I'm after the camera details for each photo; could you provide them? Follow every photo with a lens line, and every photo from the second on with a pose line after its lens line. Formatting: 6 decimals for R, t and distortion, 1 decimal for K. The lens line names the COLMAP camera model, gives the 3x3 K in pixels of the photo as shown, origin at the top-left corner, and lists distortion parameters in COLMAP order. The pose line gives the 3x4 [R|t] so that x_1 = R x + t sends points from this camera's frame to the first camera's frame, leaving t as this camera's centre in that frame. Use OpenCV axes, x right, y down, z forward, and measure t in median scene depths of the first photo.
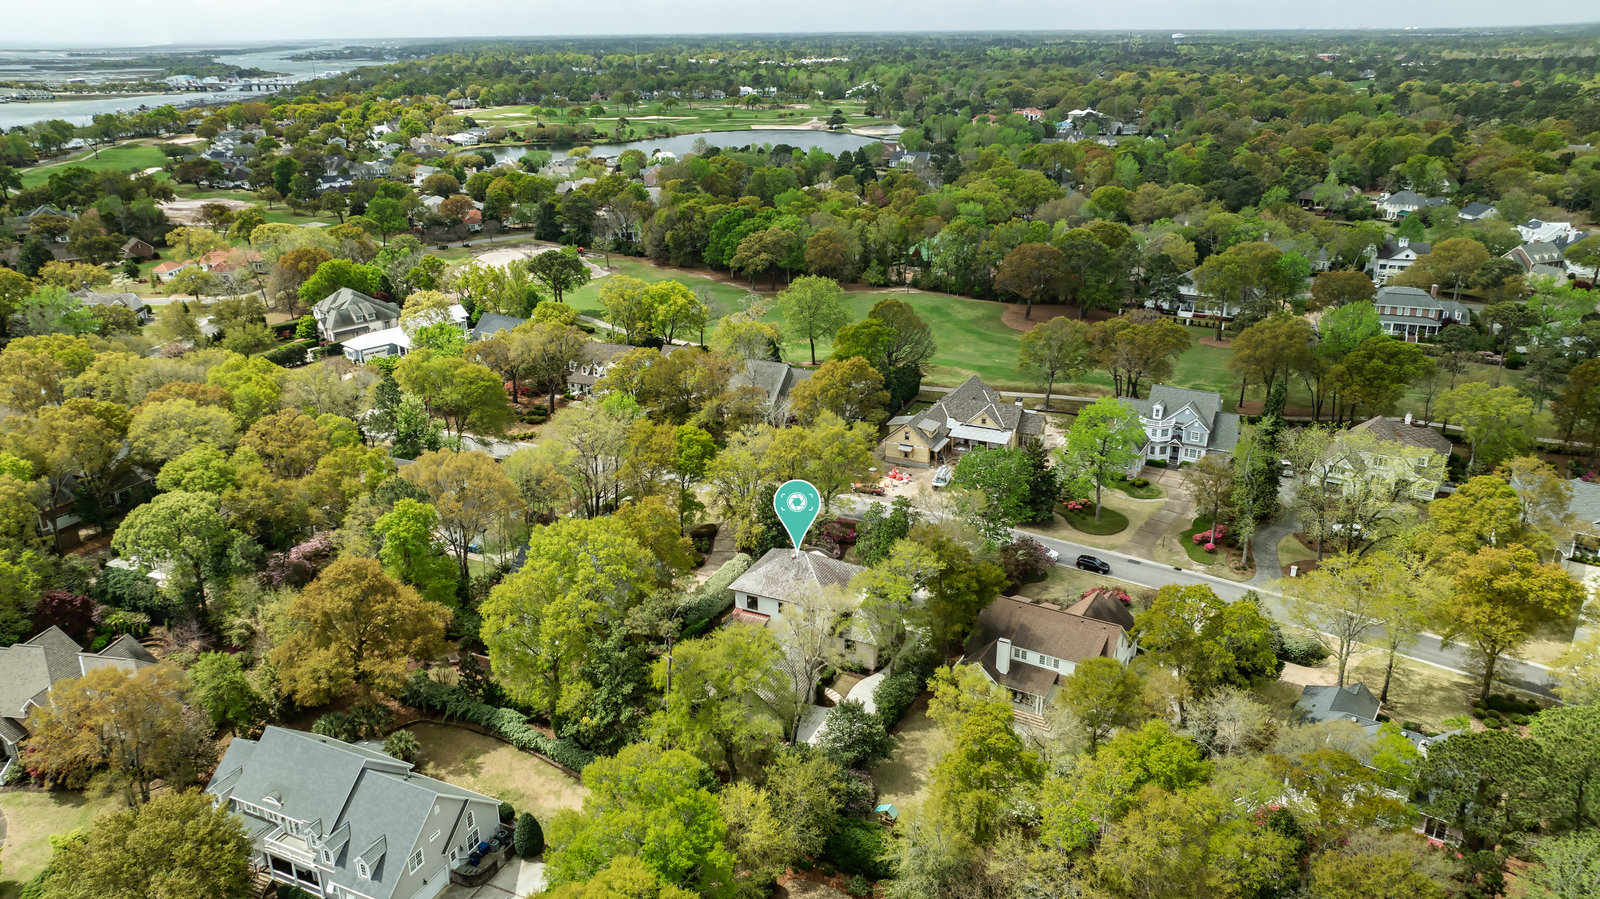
lens RADIAL K [[1136.1, 0, 800.0], [0, 1136.1, 449.5], [0, 0, 1]] dist [-0.038408, 0.051489]
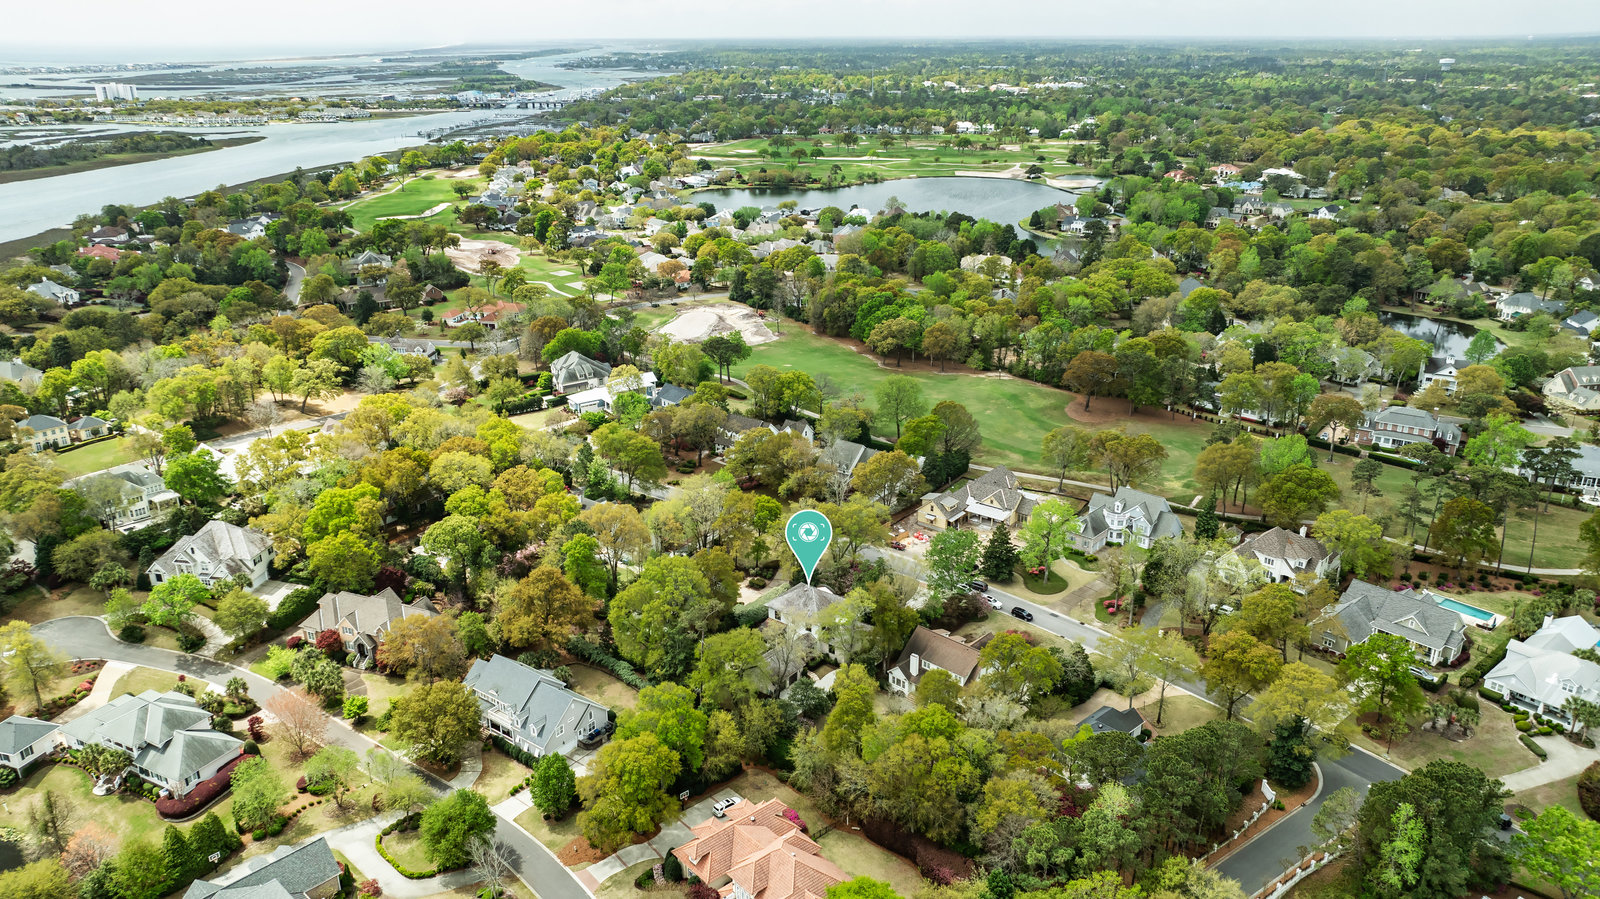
lens RADIAL K [[1136.4, 0, 800.0], [0, 1136.4, 449.5], [0, 0, 1]] dist [-0.001395, -0.001071]
pose [[0.977697, 0.078926, -0.194625, 0.204564], [-0.078991, 0.996848, 0.007442, -0.083194], [0.194599, 0.008098, 0.980849, -0.423524]]
